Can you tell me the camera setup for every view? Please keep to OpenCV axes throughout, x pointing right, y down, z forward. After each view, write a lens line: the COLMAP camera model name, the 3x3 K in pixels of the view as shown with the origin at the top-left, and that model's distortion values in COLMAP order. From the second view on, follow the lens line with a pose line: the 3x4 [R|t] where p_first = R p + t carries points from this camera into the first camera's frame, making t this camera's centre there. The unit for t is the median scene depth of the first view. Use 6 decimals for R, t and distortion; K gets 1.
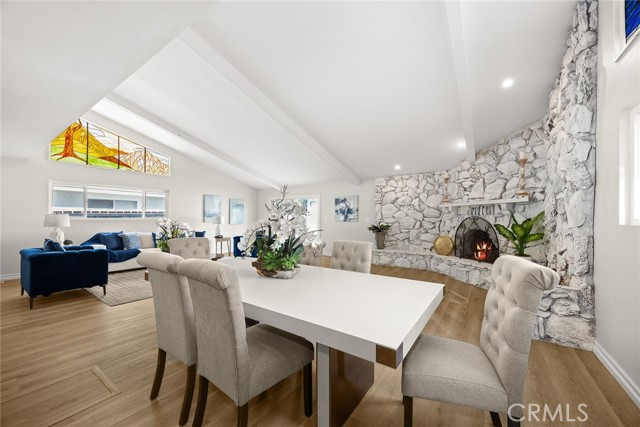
lens RADIAL K [[249.0, 0, 320.0], [0, 249.0, 213.5], [0, 0, 1]] dist [-0.000266, -0.000132]
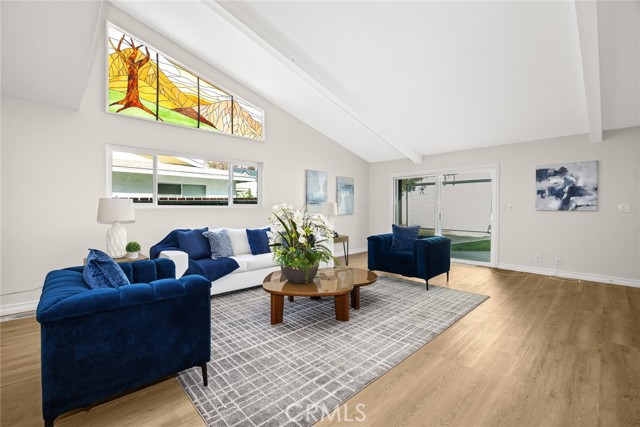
lens RADIAL K [[280.1, 0, 317.8], [0, 280.1, 205.3], [0, 0, 1]] dist [-0.018436, 0.000015]
pose [[0.977311, -0.004816, -0.211756, -0.324959], [0.007663, 0.999891, 0.012628, 0.009849], [0.211672, -0.013964, 0.977241, 0.329838]]
